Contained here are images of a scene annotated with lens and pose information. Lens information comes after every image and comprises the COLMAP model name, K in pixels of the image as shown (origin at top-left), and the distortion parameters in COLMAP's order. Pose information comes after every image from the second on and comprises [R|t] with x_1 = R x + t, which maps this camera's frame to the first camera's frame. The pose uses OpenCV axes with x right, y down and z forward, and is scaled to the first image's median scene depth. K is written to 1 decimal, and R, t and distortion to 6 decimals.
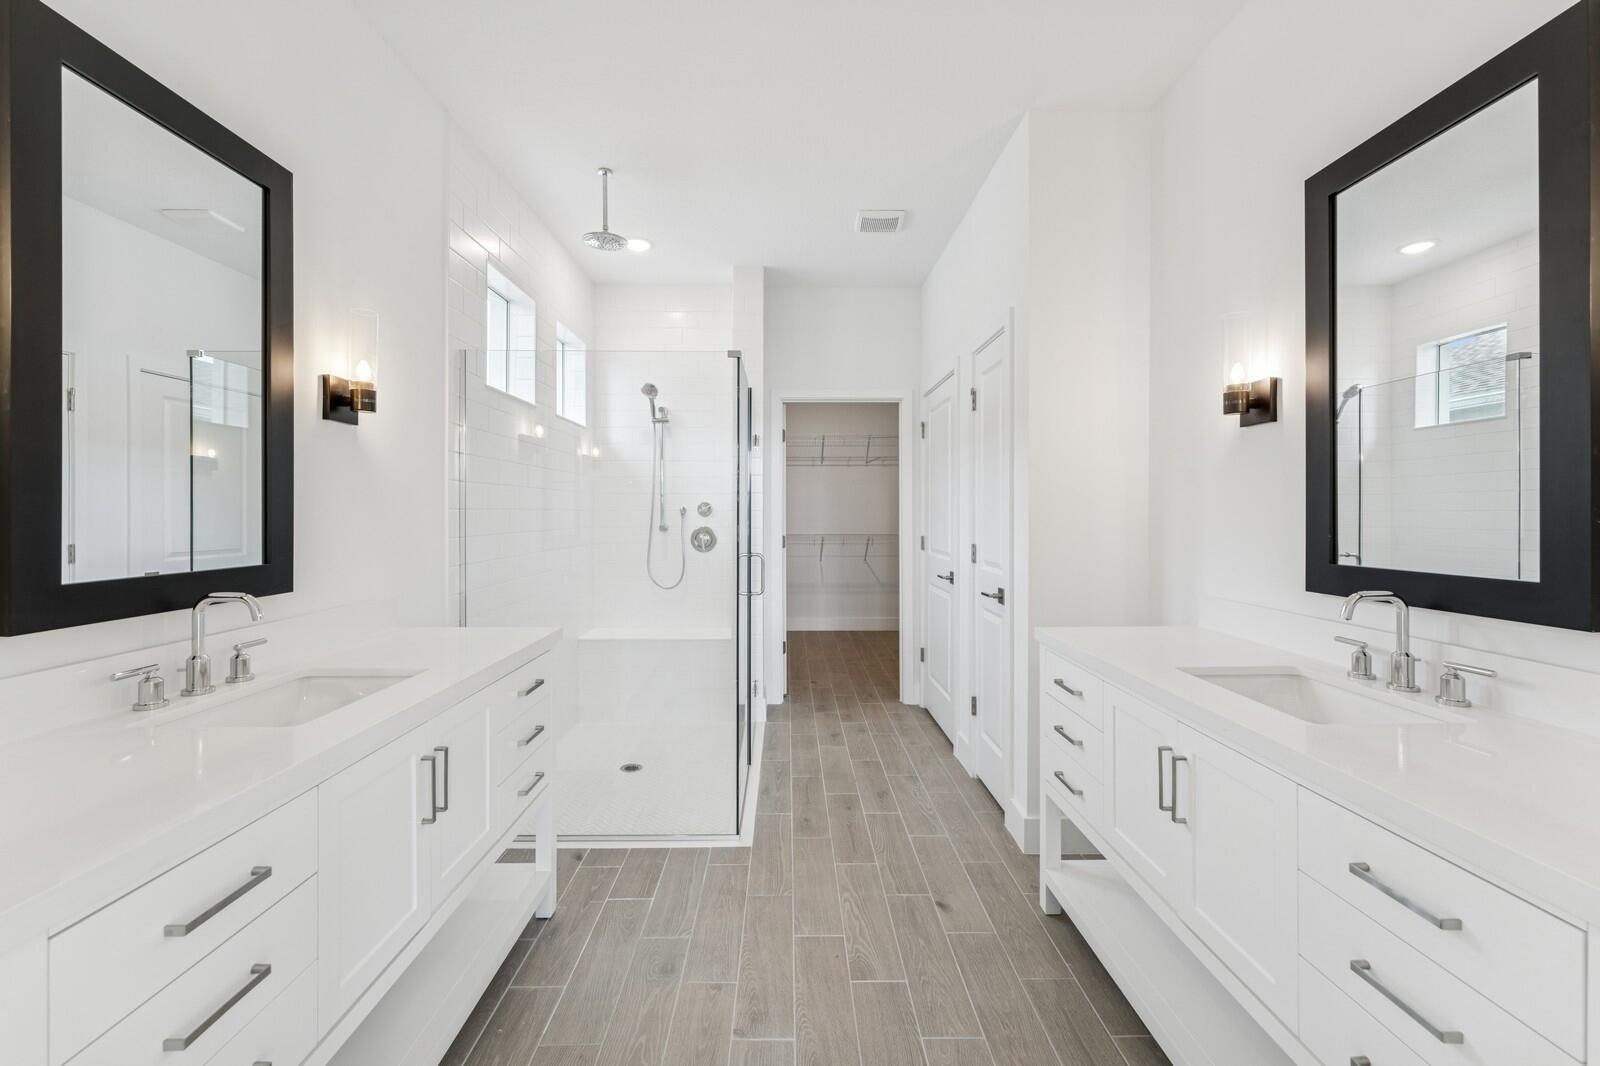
lens RADIAL K [[645.2, 0, 796.2], [0, 645.2, 516.3], [0, 0, 1]] dist [-0.000781, -0.000049]
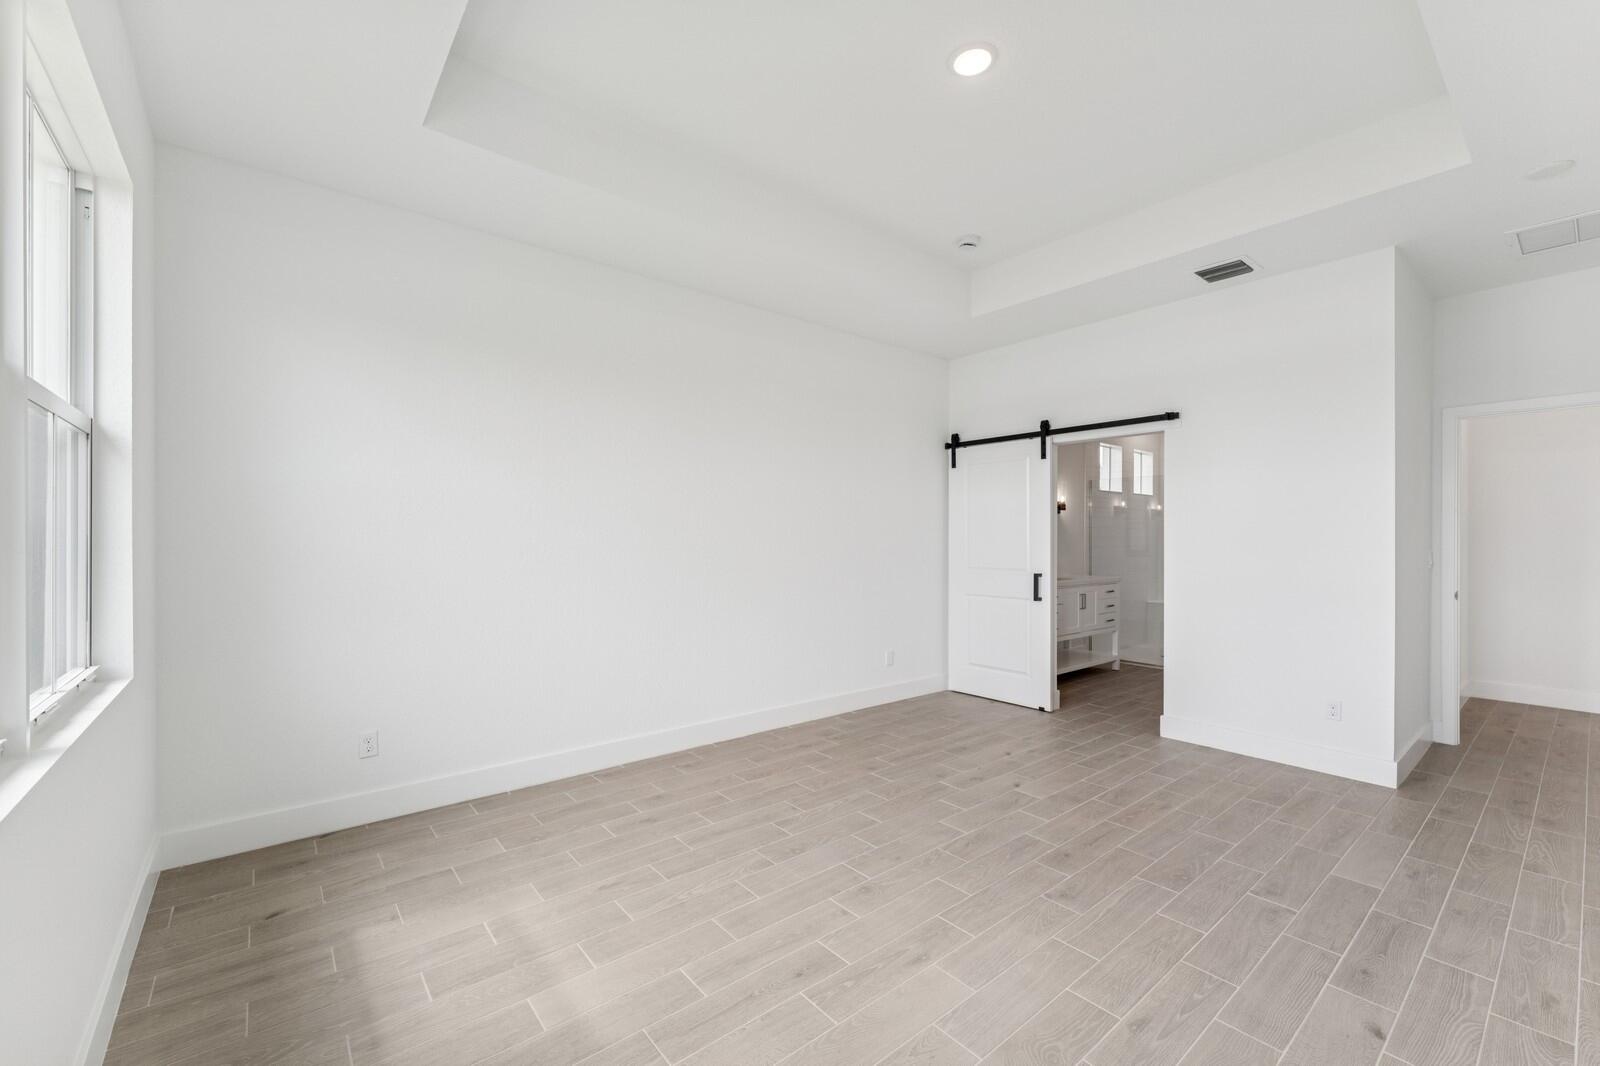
lens RADIAL K [[656.9, 0, 797.8], [0, 656.9, 542.9], [0, 0, 1]] dist [-0.000885, -0.000271]
pose [[0.618467, 0.005017, -0.785795, 0.575429], [-0.003695, 0.999987, 0.003476, 0.002743], [0.785802, 0.000754, 0.618478, -1.080701]]
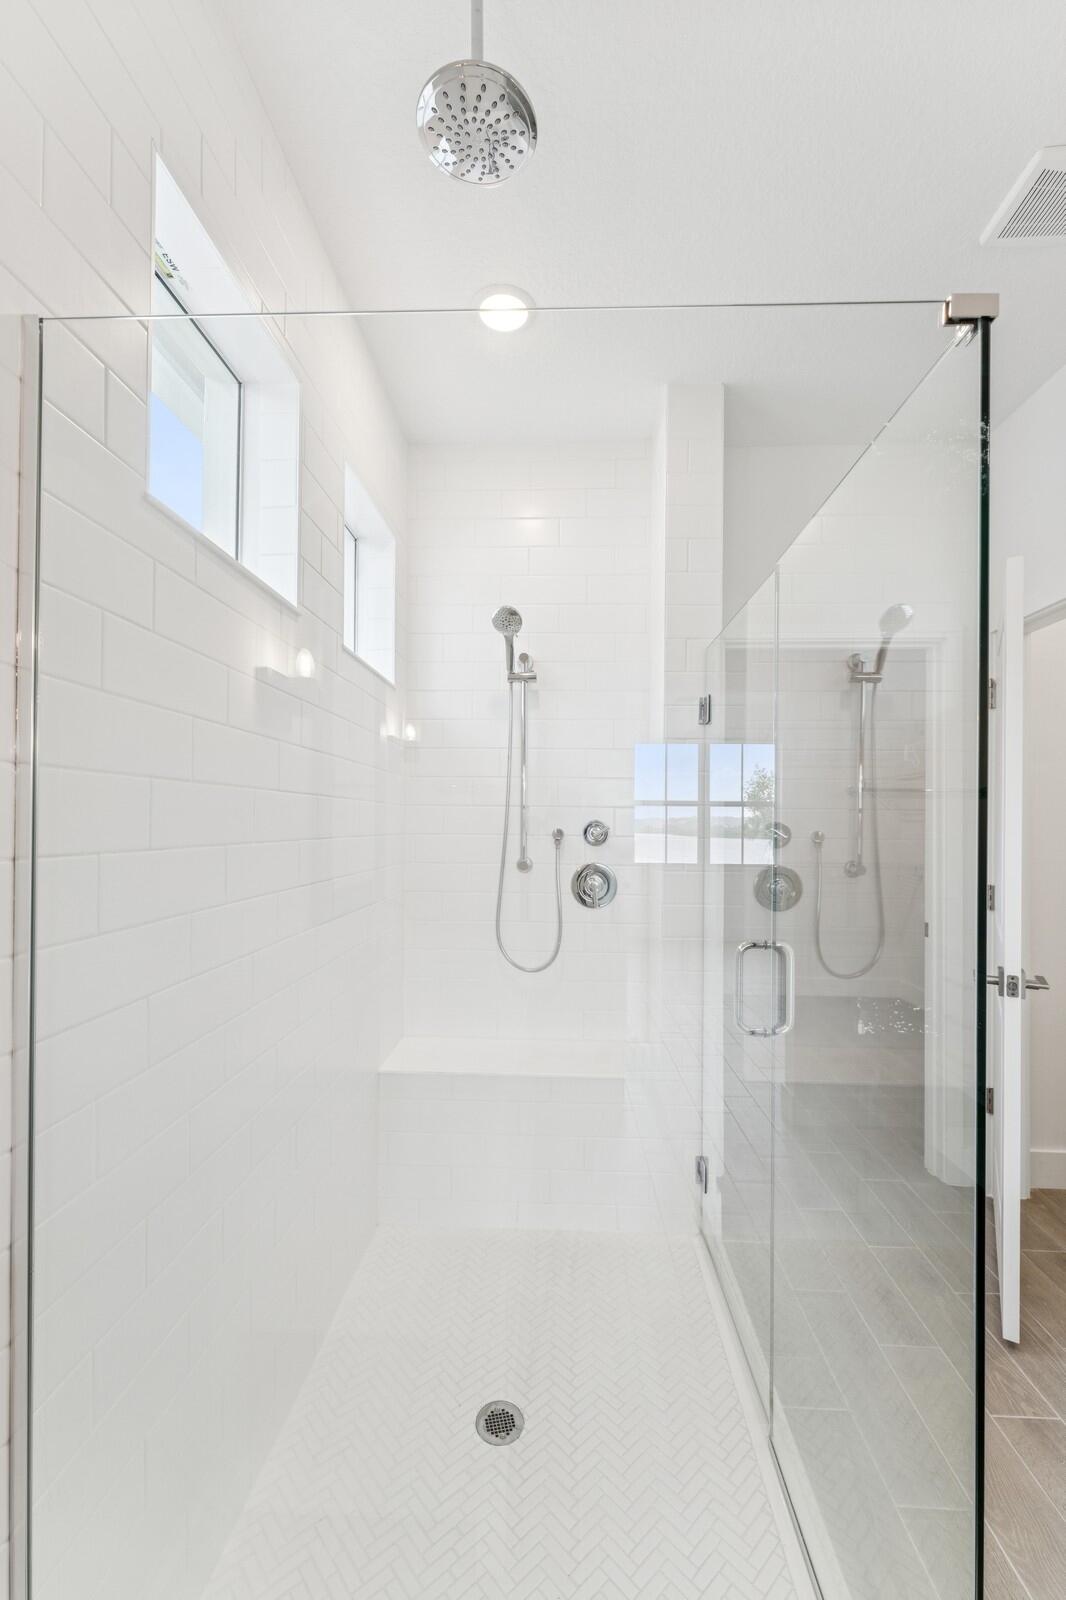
lens RADIAL K [[656.9, 0, 542.8], [0, 656.9, 824.3], [0, 0, 1]] dist [-0.000885, -0.000271]
pose [[0.997982, 0.006927, -0.063117, -0.162078], [-0.007439, 0.999941, -0.007893, -0.014285], [0.063058, 0.008346, 0.997975, 0.442590]]
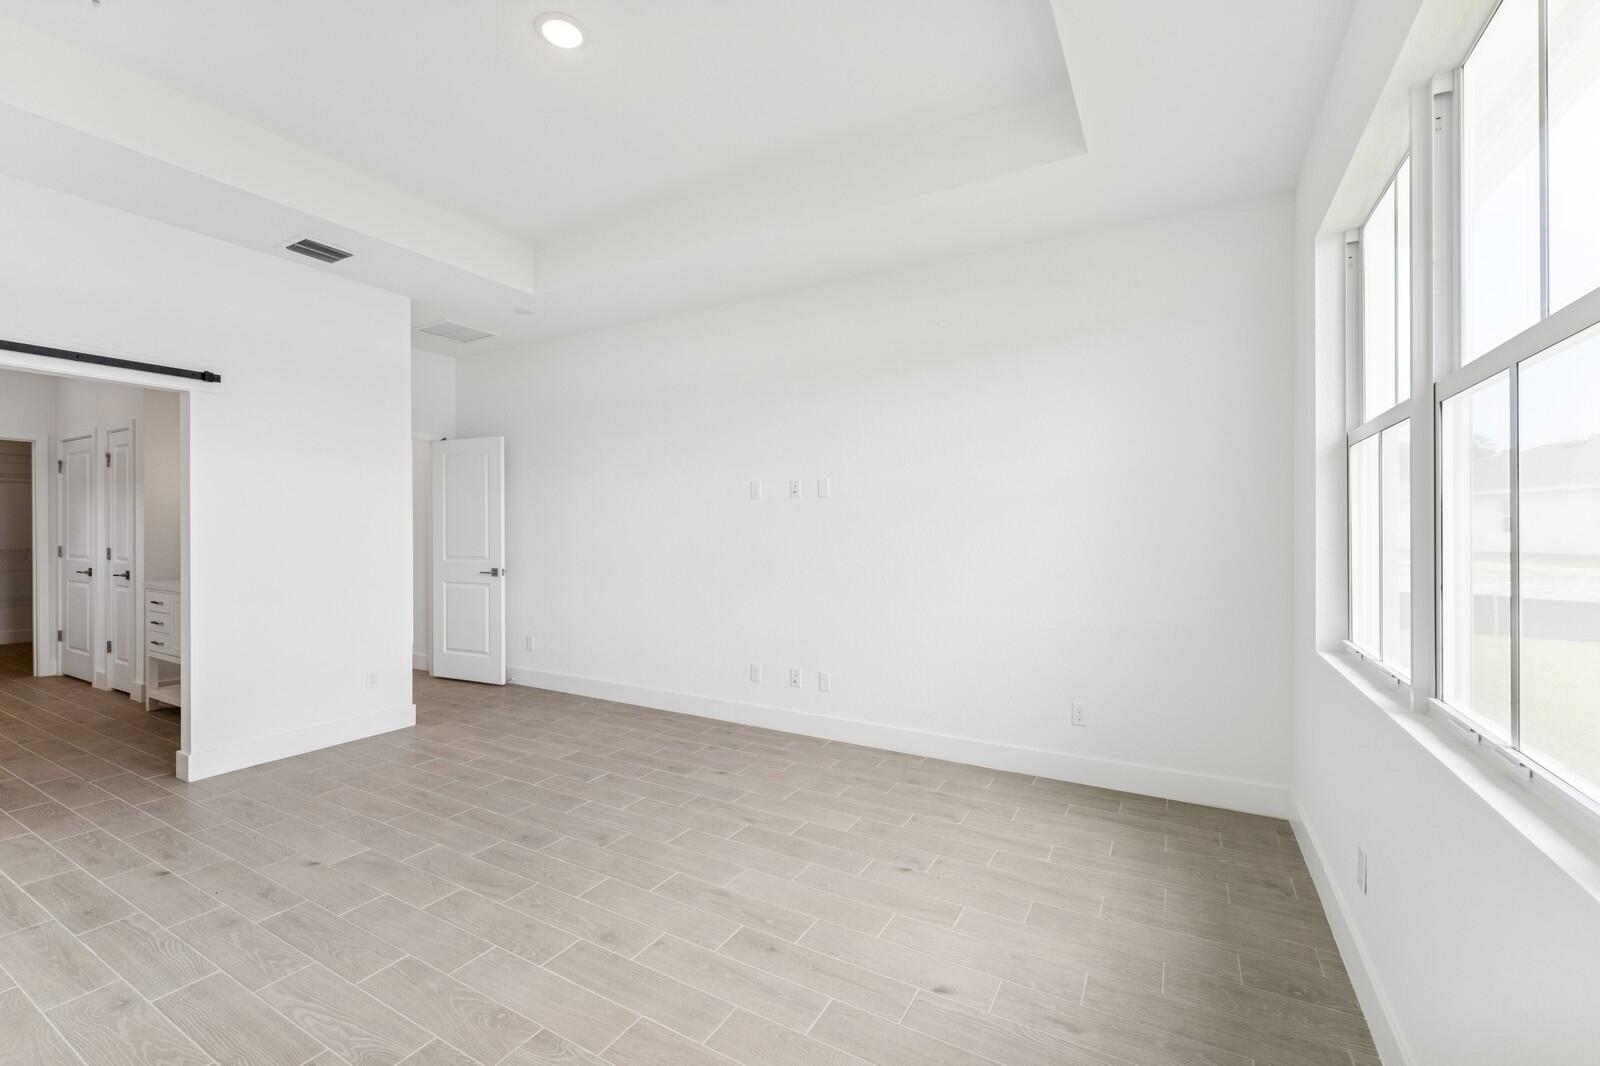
lens RADIAL K [[673.1, 0, 805.8], [0, 673.1, 529.3], [0, 0, 1]] dist [-0.000922, -0.000361]
pose [[0.502772, -0.002578, 0.864415, -0.237190], [0.002831, 0.999995, 0.001335, -0.001340], [-0.864415, 0.001776, 0.502777, -1.063620]]
